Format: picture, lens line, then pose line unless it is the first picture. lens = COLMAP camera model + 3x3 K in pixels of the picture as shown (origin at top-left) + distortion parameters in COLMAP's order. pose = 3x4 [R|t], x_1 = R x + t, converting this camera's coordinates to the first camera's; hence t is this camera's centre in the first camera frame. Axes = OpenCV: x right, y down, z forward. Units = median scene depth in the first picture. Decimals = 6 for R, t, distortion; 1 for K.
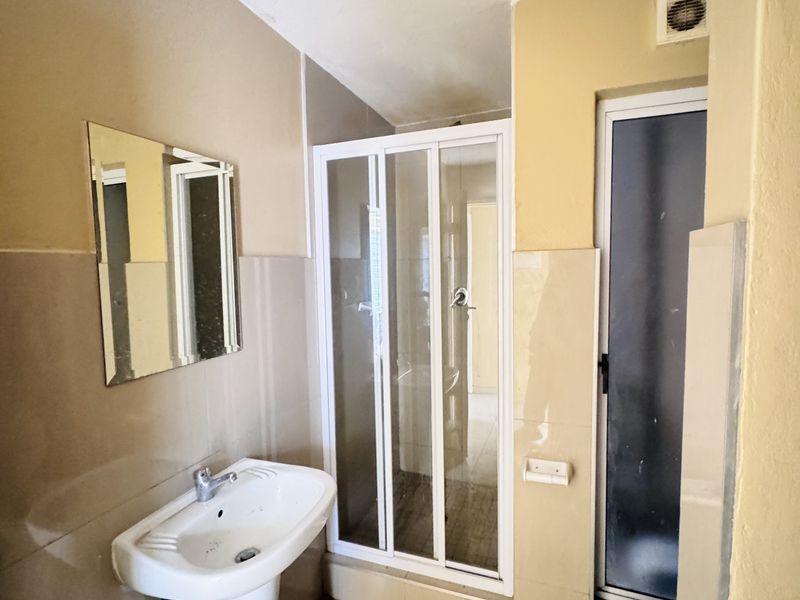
lens RADIAL K [[428.3, 0, 400.0], [0, 428.3, 300.0], [0, 0, 1]] dist [-0.001184, 0.001444]
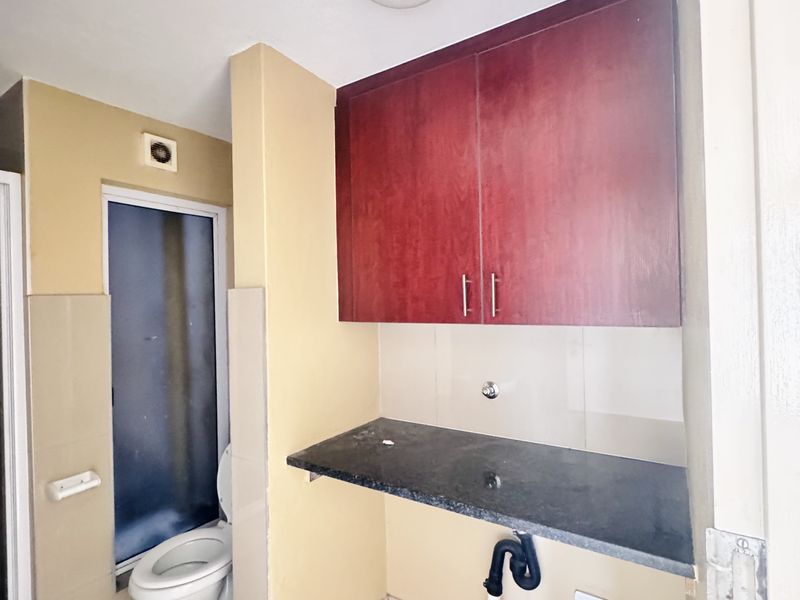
lens RADIAL K [[428.3, 0, 400.0], [0, 428.3, 300.0], [0, 0, 1]] dist [-0.001184, 0.001444]
pose [[0.222347, 0.025563, 0.974632, -0.689682], [0.087885, 0.995061, -0.046148, 0.039451], [-0.970998, 0.095917, 0.219003, -0.178226]]
